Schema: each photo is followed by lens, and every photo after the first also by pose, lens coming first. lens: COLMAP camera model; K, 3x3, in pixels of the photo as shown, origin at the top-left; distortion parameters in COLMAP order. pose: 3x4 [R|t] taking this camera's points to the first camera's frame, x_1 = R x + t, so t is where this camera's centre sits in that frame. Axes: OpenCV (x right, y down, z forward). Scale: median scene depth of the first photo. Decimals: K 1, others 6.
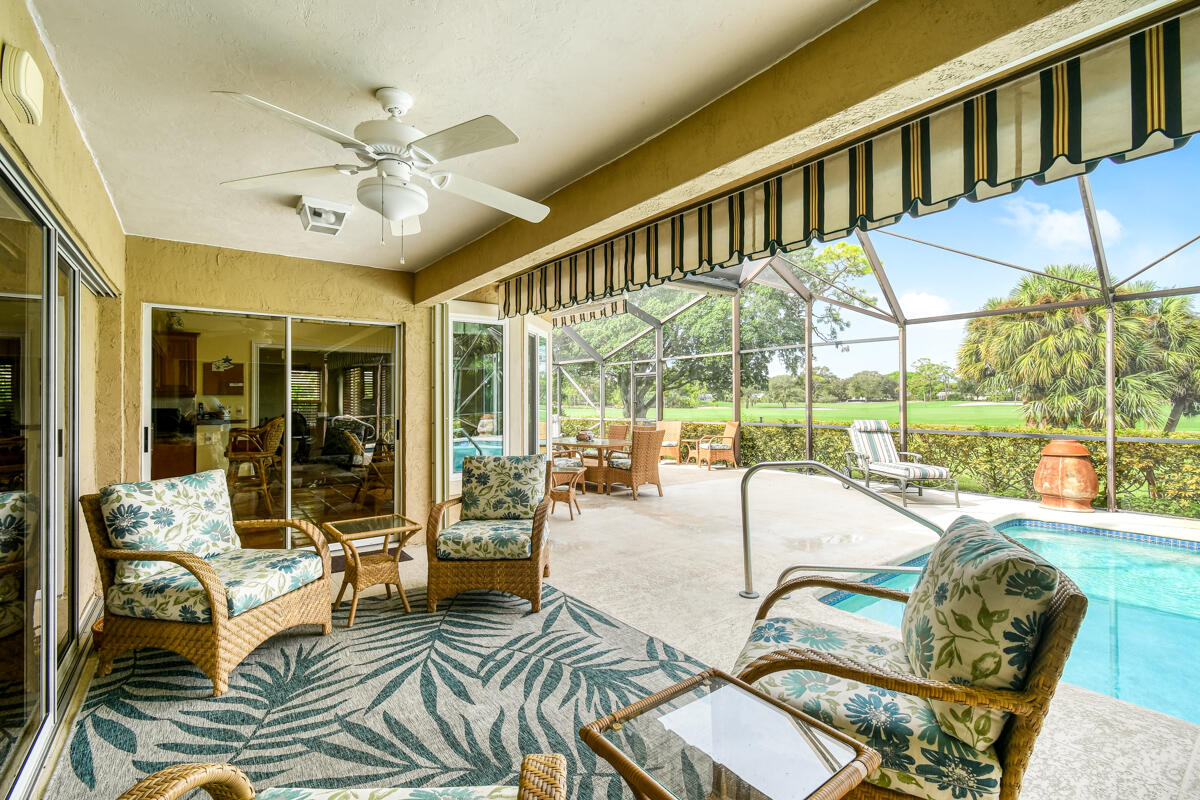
lens RADIAL K [[537.4, 0, 608.3], [0, 537.4, 396.0], [0, 0, 1]] dist [-0.001280, -0.000627]
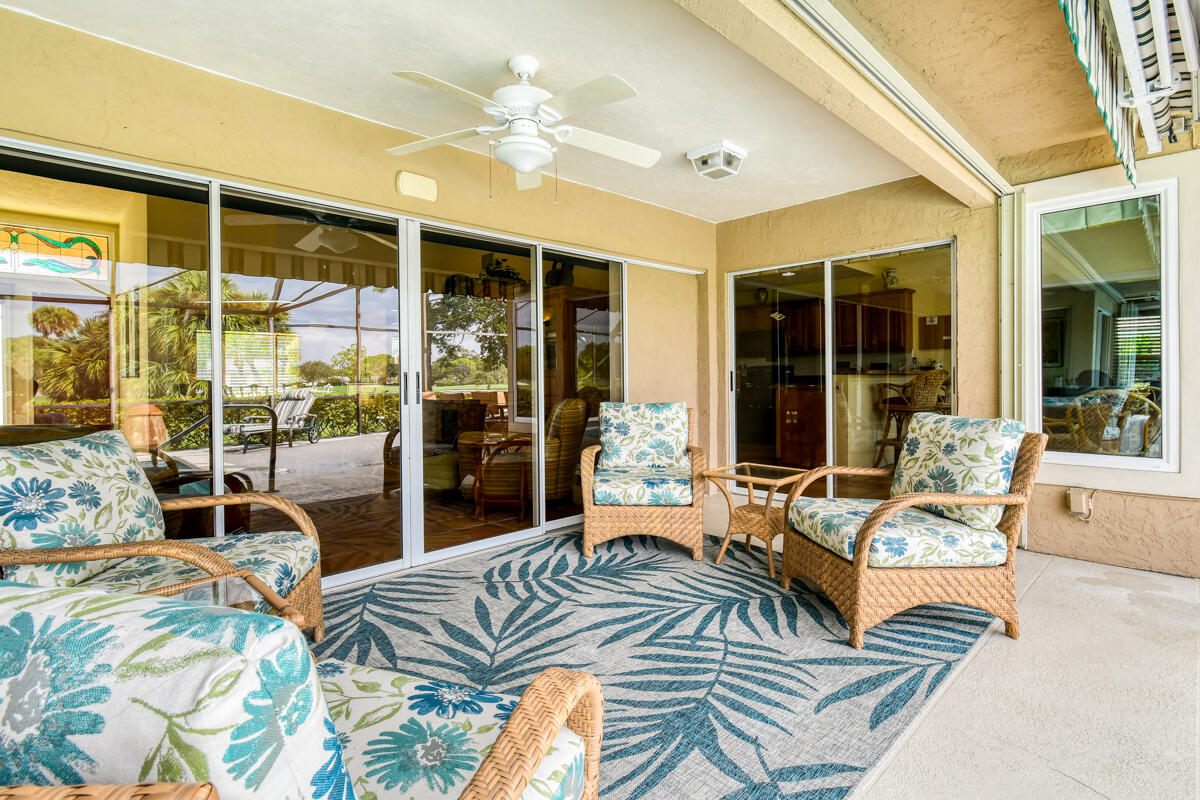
lens RADIAL K [[572.7, 0, 603.9], [0, 572.7, 379.9], [0, 0, 1]] dist [-0.000112, -0.000257]
pose [[0.127656, 0.011983, -0.991746, 0.624001], [0.018800, 0.999718, 0.014499, 0.074908], [0.991640, -0.020496, 0.127394, 0.749012]]
